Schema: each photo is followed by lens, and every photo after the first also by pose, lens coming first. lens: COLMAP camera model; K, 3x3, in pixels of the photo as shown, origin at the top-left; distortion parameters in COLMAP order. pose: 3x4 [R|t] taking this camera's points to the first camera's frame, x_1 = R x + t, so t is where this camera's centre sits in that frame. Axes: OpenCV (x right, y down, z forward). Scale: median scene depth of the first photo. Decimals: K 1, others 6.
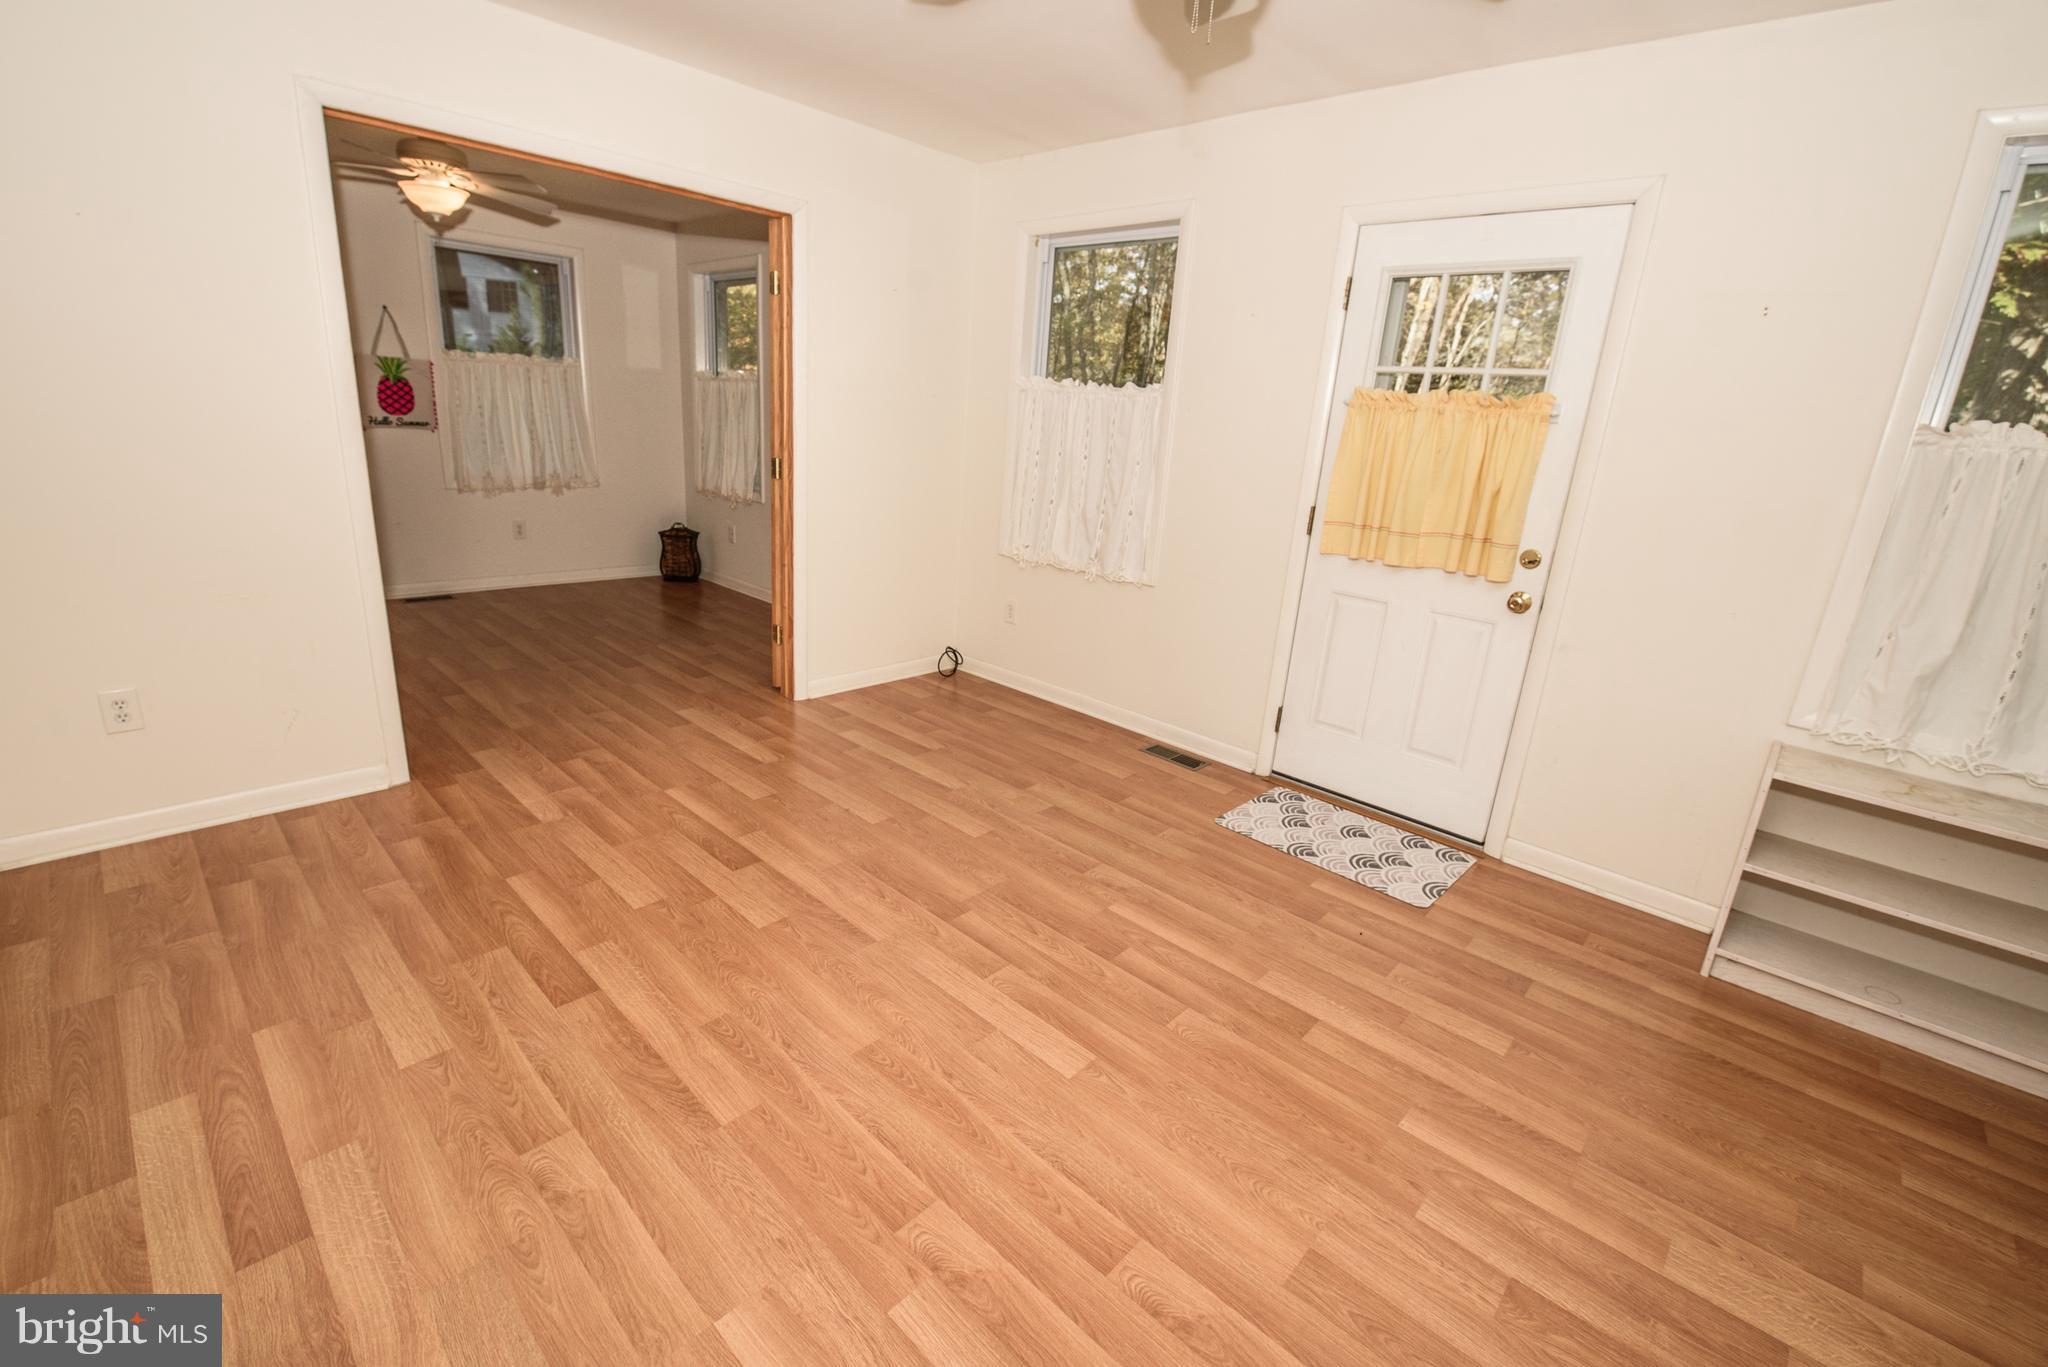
lens RADIAL K [[883.9, 0, 1025.9], [0, 883.9, 689.0], [0, 0, 1]] dist [-0.009317, -0.004071]
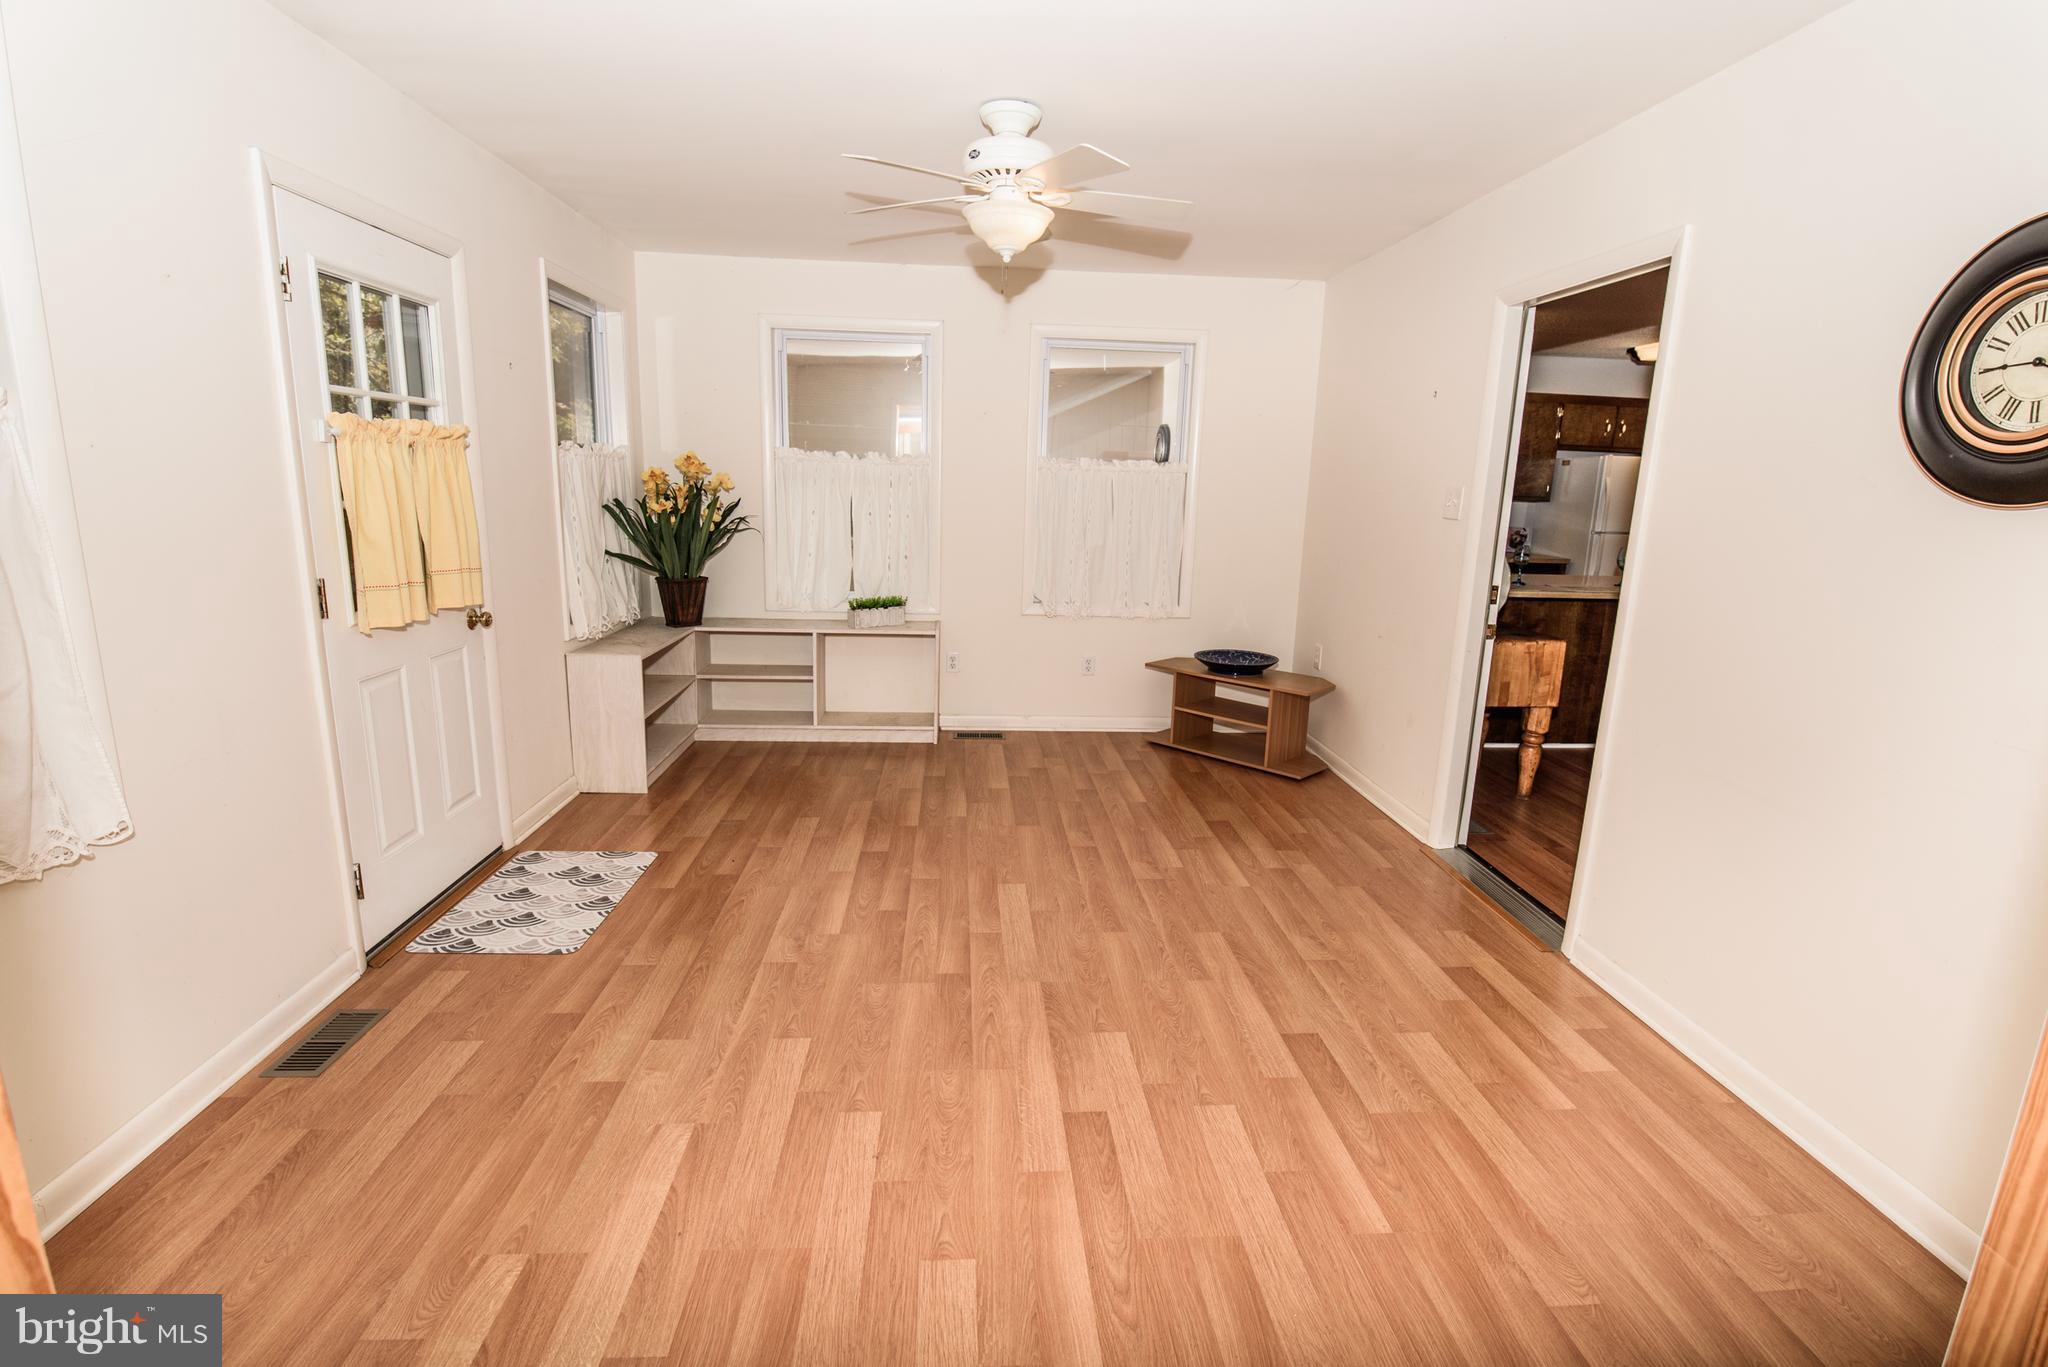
lens RADIAL K [[966.8, 0, 1019.2], [0, 966.8, 679.2], [0, 0, 1]] dist [-0.008045, -0.004361]
pose [[-0.733211, -0.221678, 0.642853, -0.762508], [0.129345, 0.882646, 0.451892, -0.531452], [-0.667586, 0.414482, -0.618493, 1.474008]]
